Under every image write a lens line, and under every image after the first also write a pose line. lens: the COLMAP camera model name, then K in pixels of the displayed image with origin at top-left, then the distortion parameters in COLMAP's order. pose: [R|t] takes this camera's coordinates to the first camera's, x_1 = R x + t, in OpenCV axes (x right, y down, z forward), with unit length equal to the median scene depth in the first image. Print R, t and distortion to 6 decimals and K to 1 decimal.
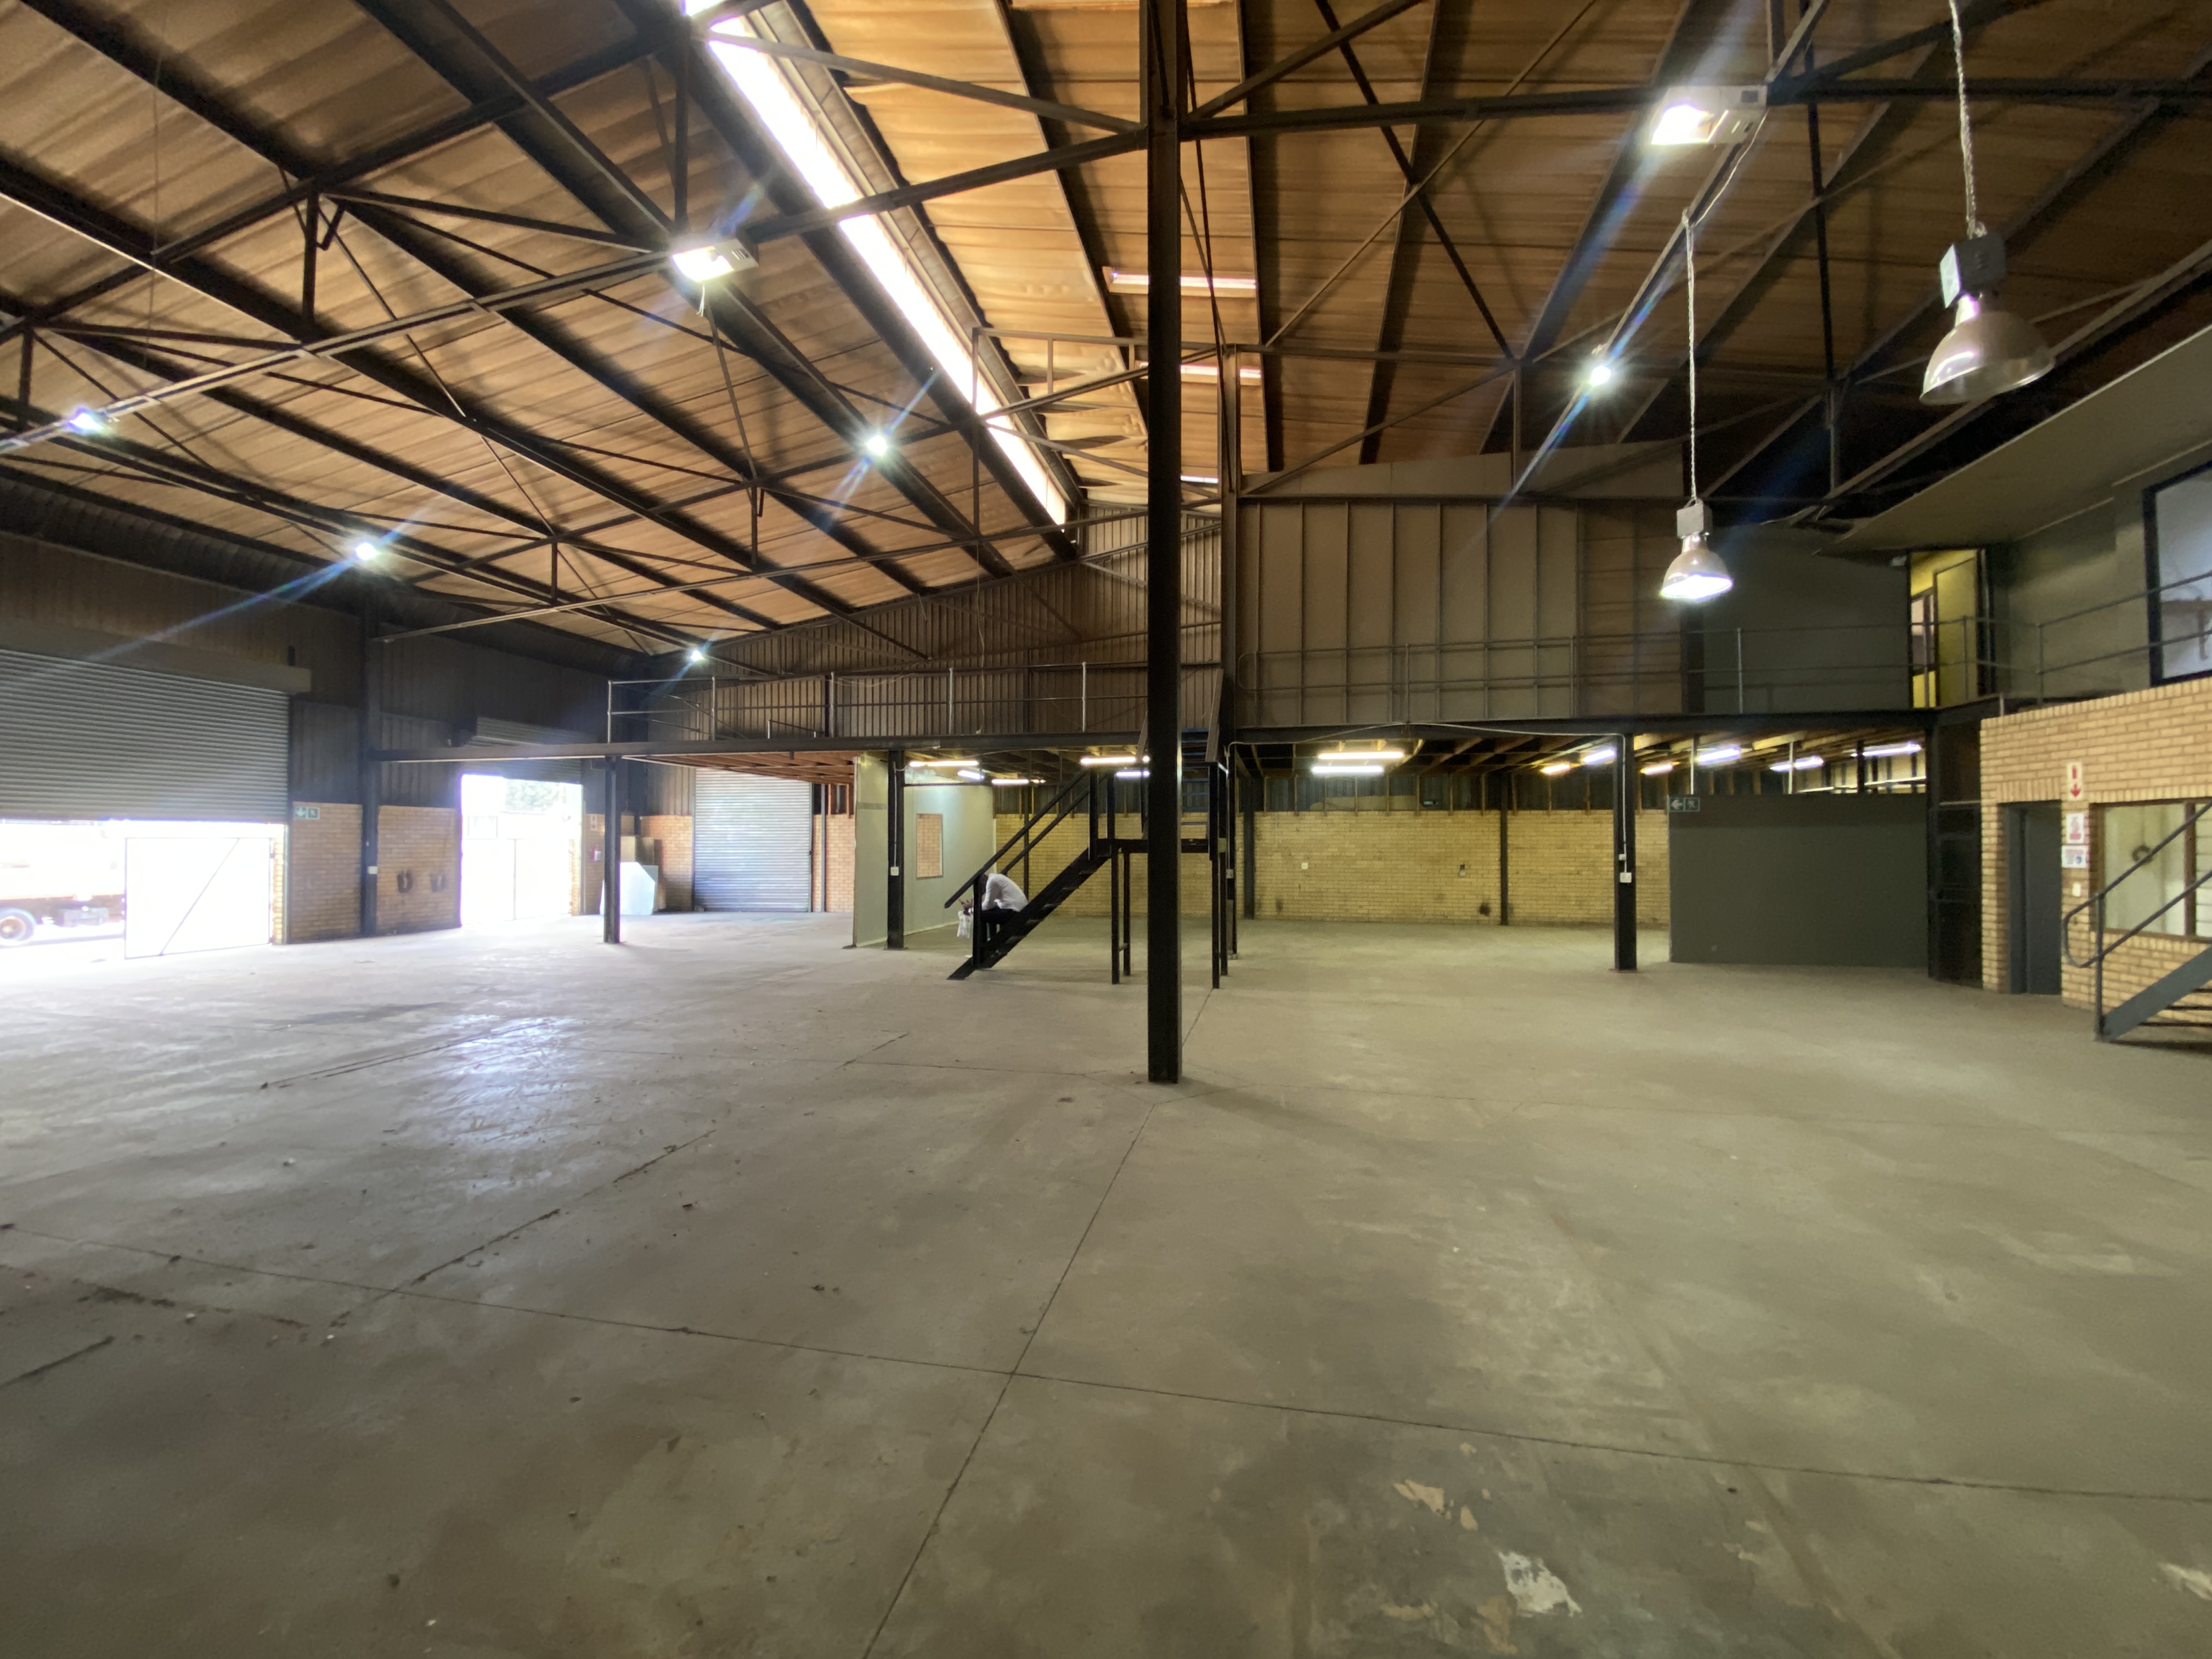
lens RADIAL K [[897.5, 0, 1094.1], [0, 897.5, 828.6], [0, 0, 1]] dist [0.016532, -0.016813]
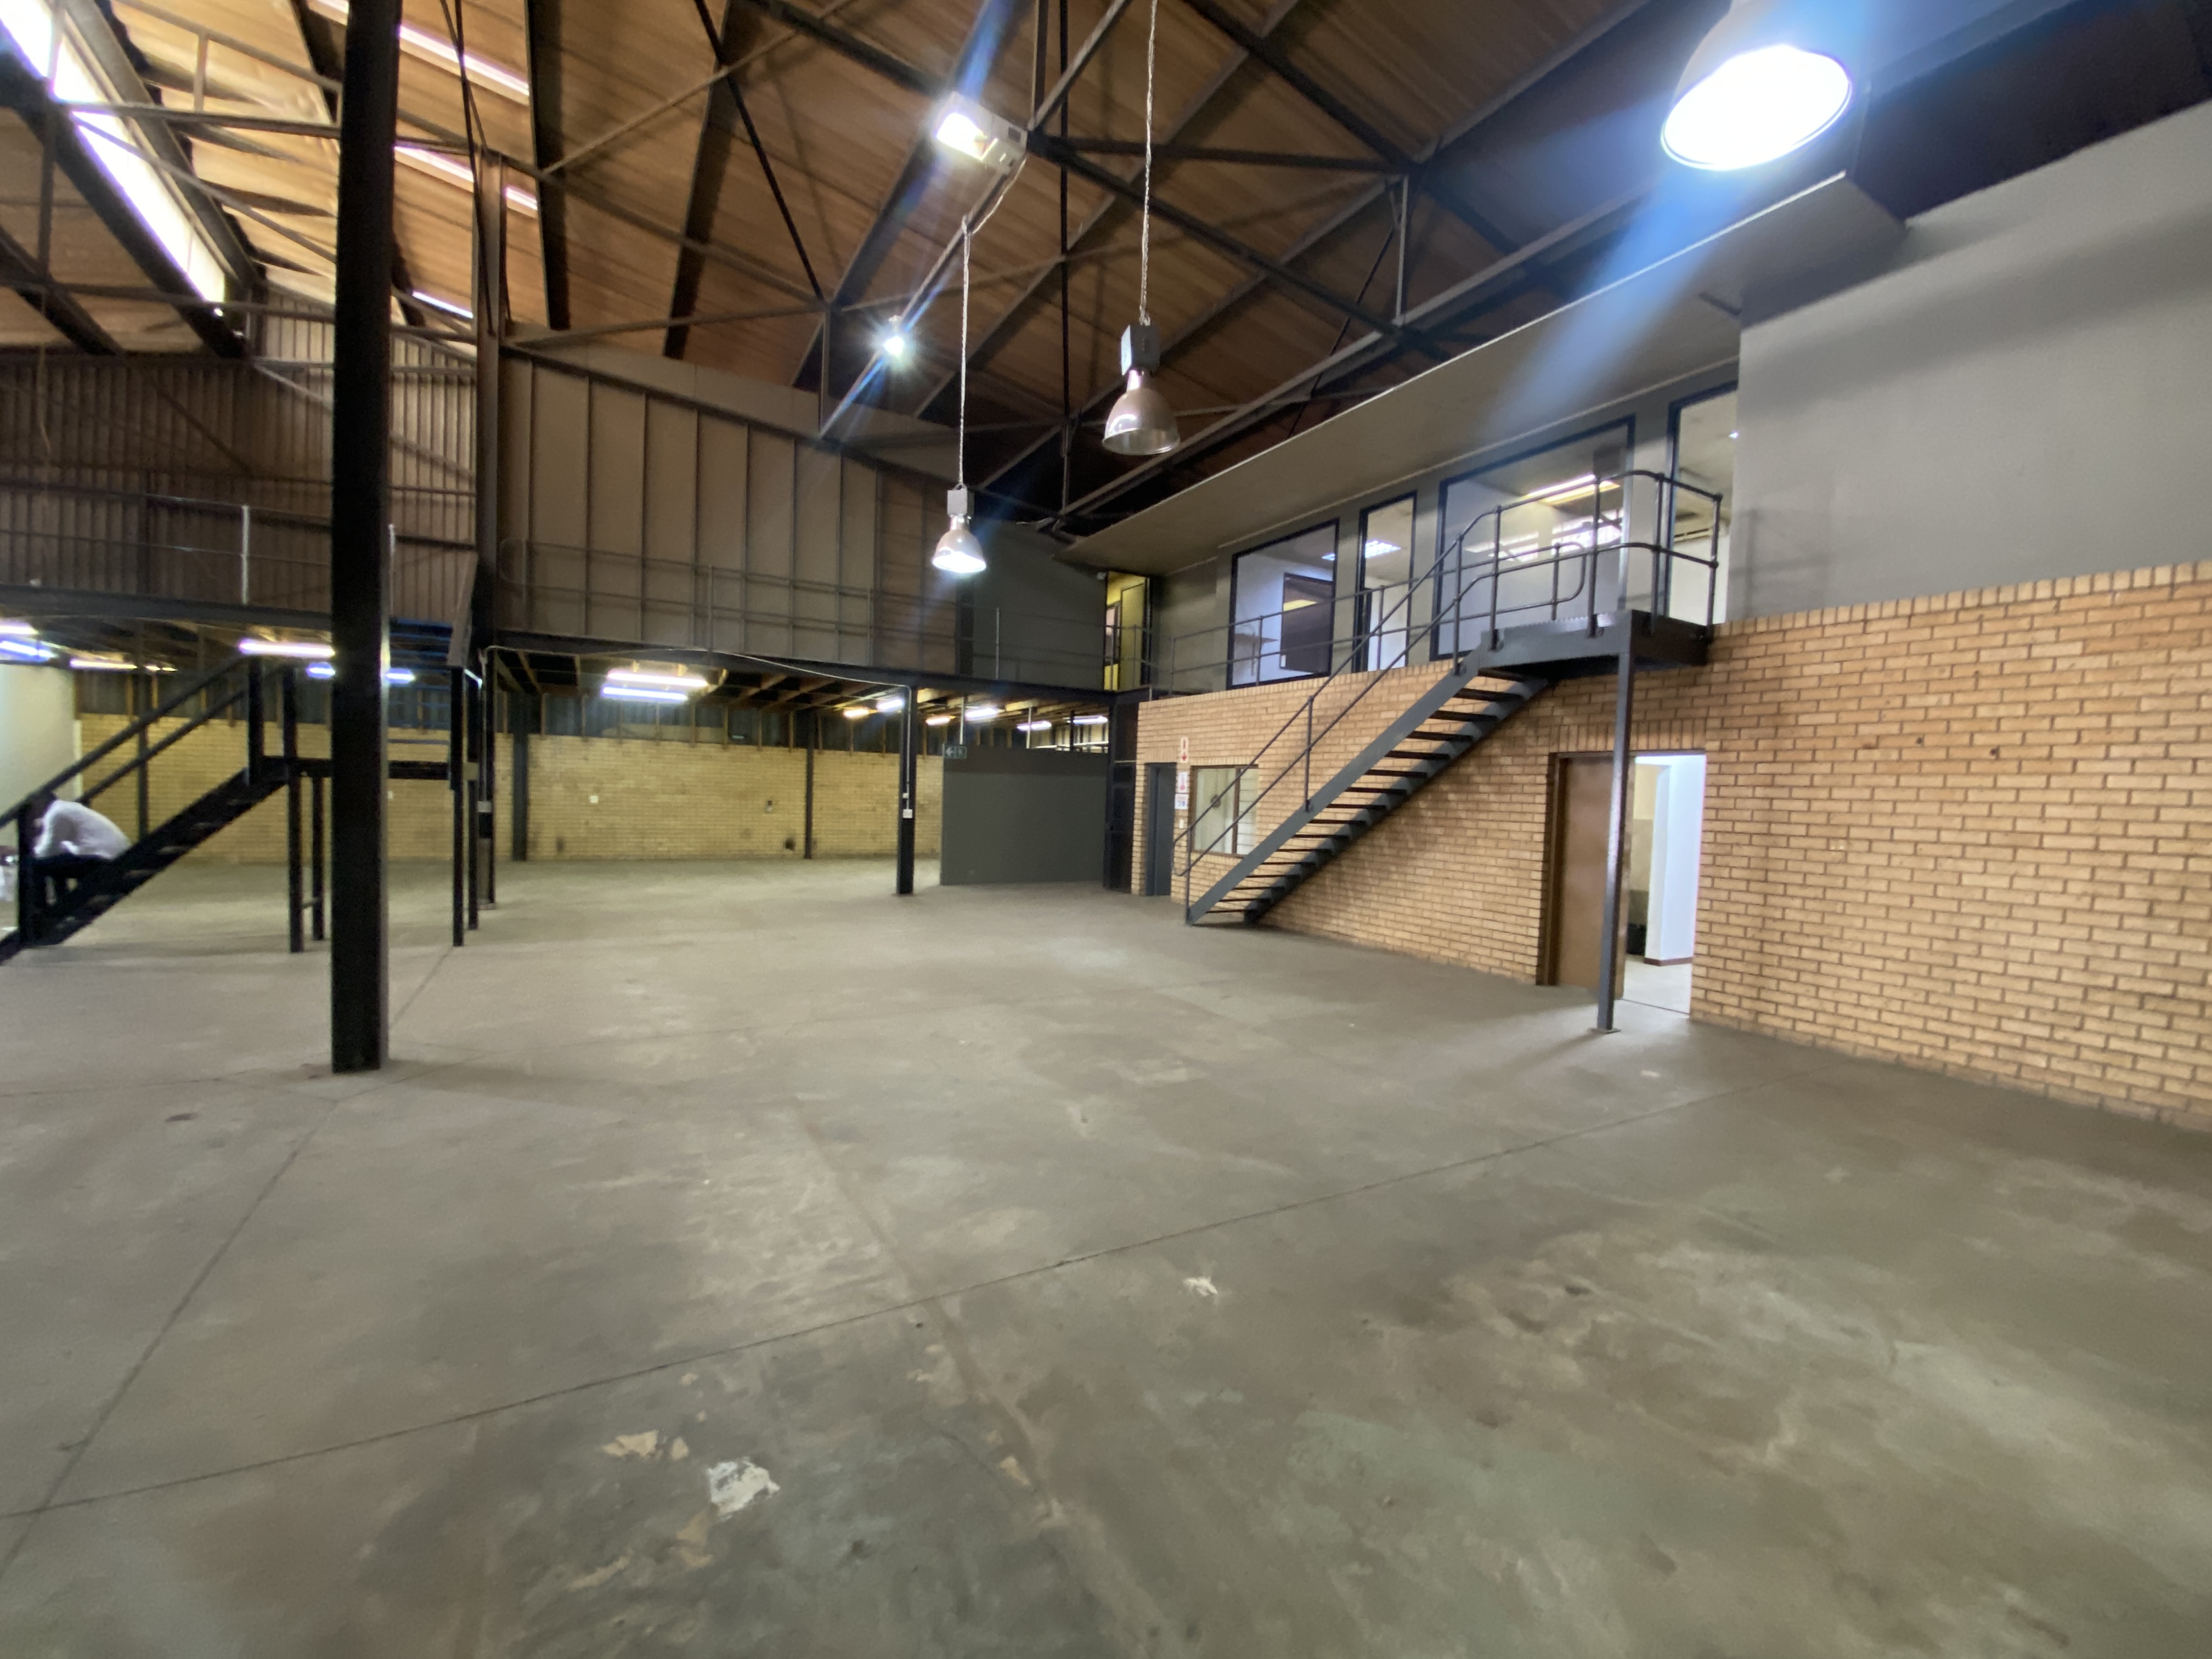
lens RADIAL K [[897.5, 0, 1105.8], [0, 897.5, 828.9], [0, 0, 1]] dist [0.016532, -0.016813]
pose [[0.741696, -0.003578, 0.670726, 0.022511], [-0.043120, 0.997663, 0.053004, 0.002768], [-0.669348, -0.068235, 0.739809, -0.000363]]
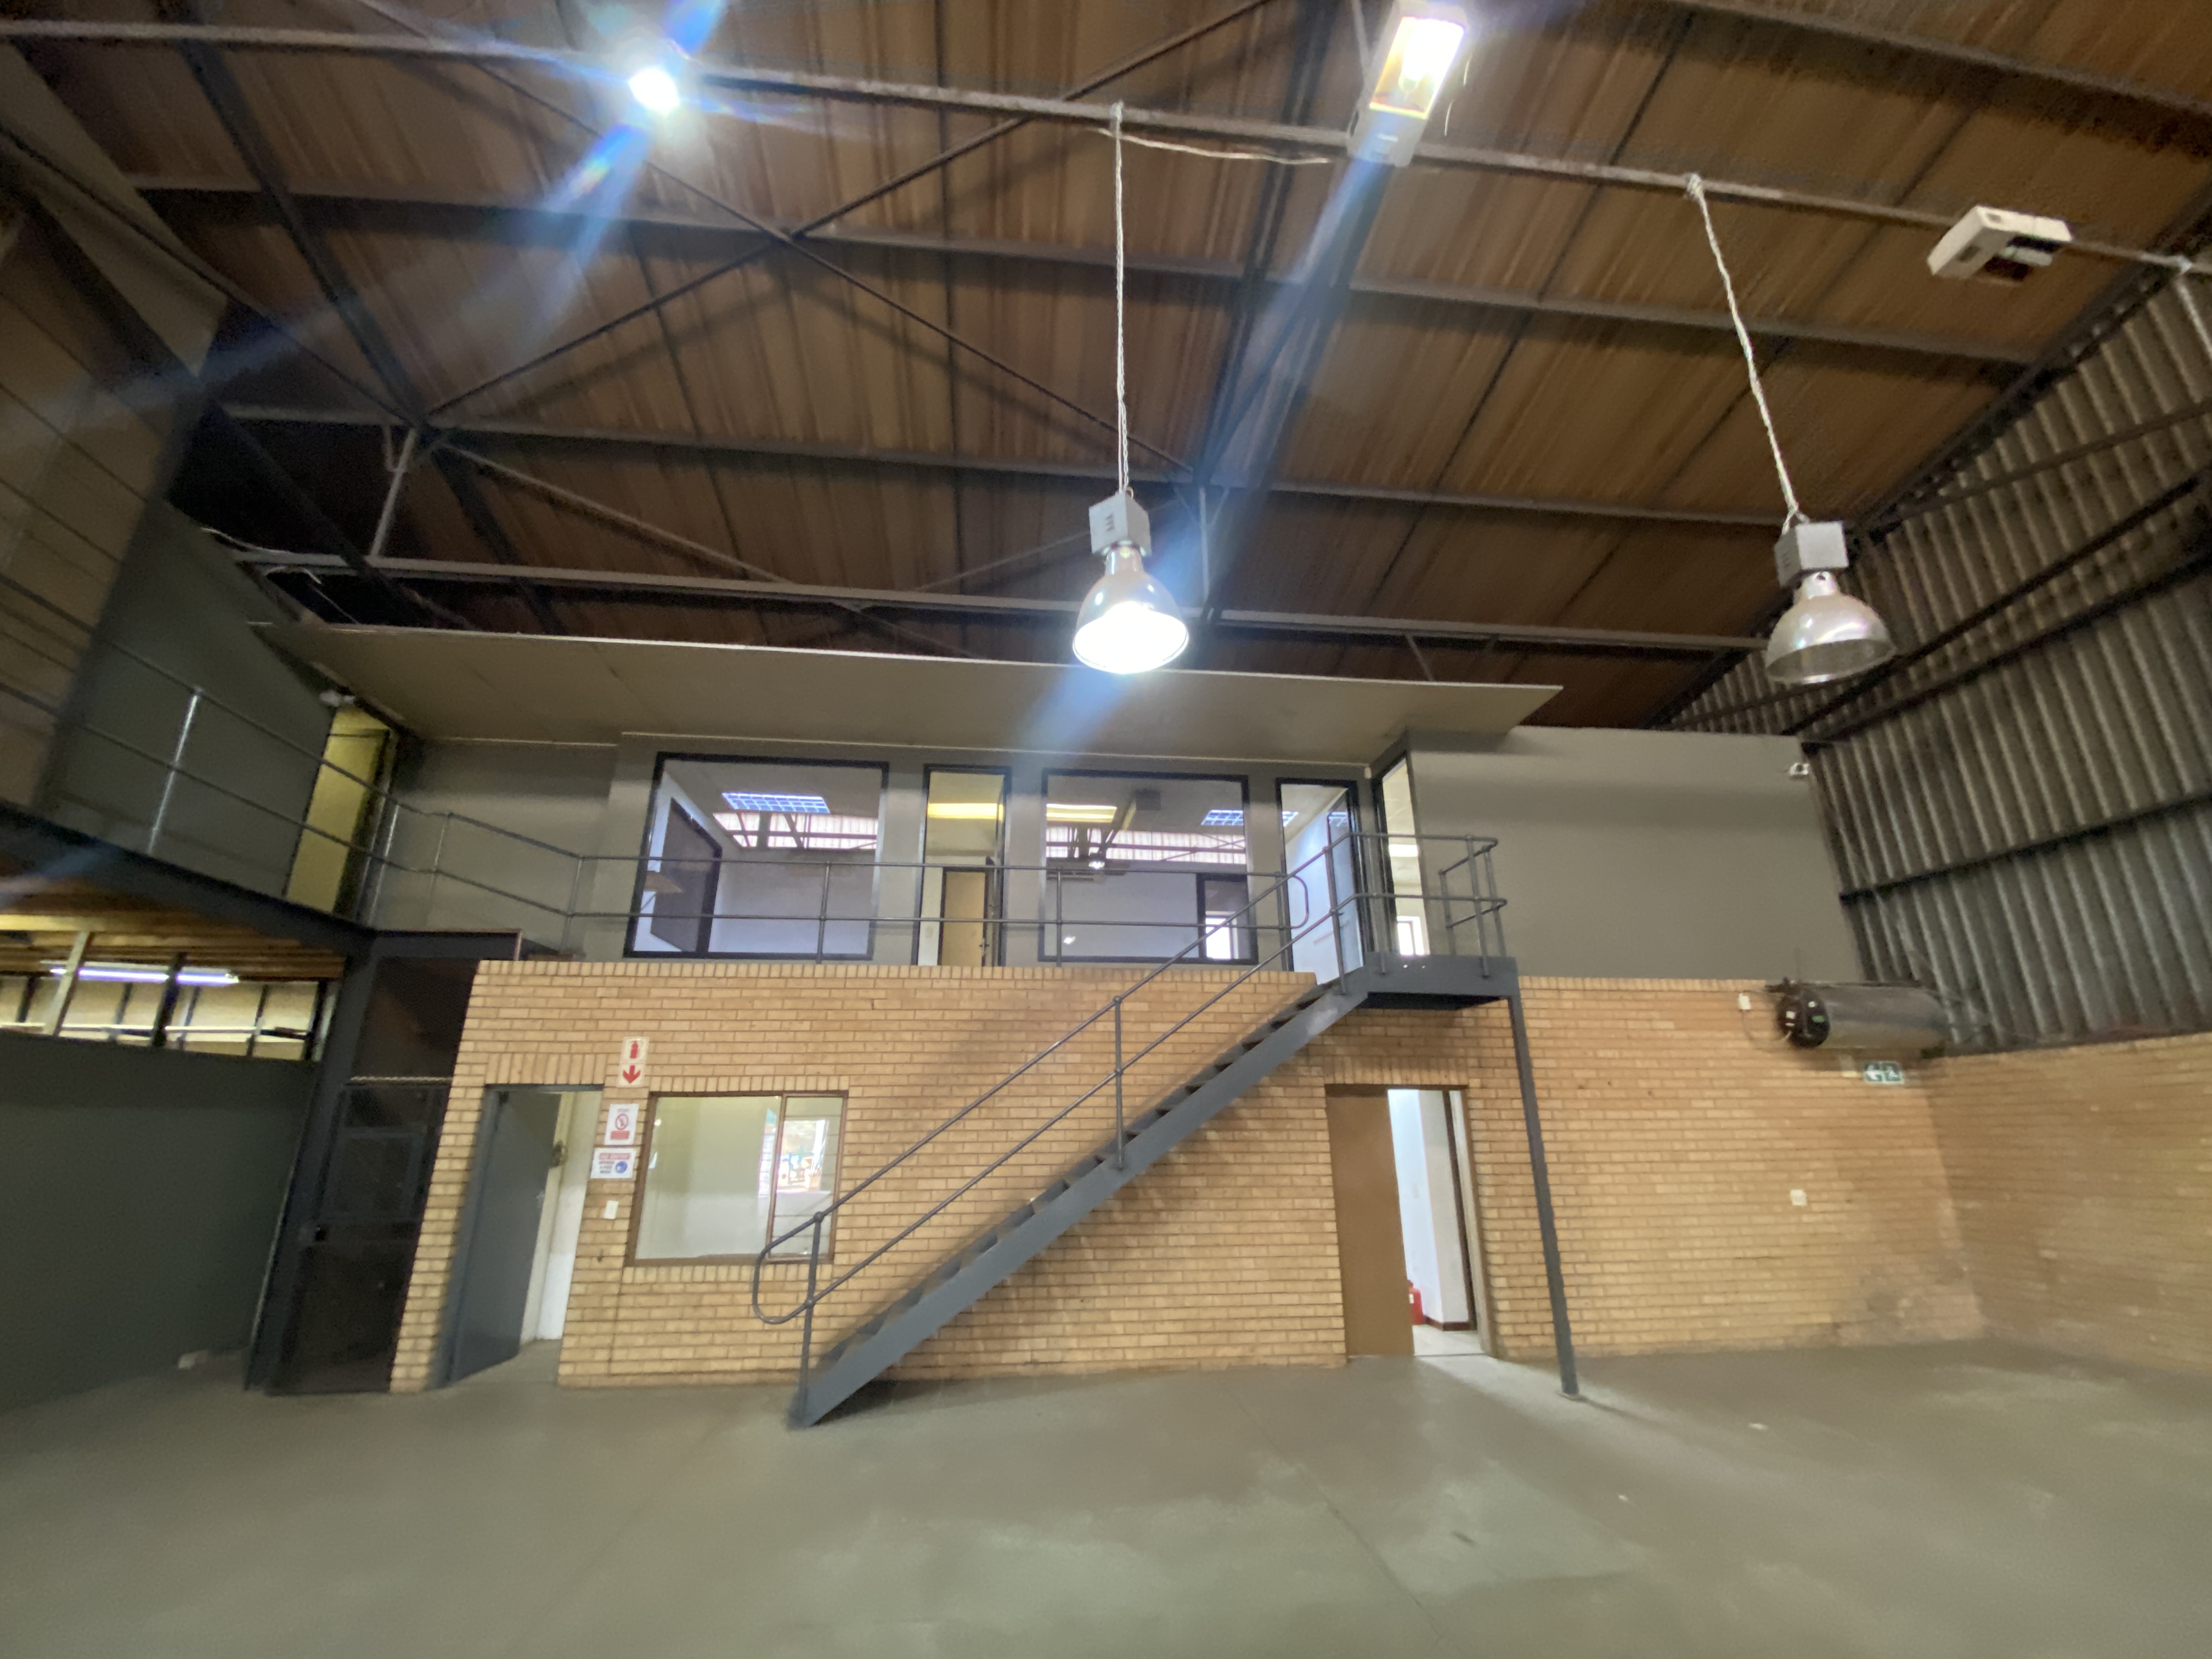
lens RADIAL K [[897.5, 0, 1117.0], [0, 897.5, 828.7], [0, 0, 1]] dist [0.016532, -0.016813]
pose [[-0.320146, 0.301663, 0.898057, 0.160338], [-0.012735, 0.946493, -0.322473, 0.003496], [-0.947283, -0.114675, -0.299174, 0.750543]]
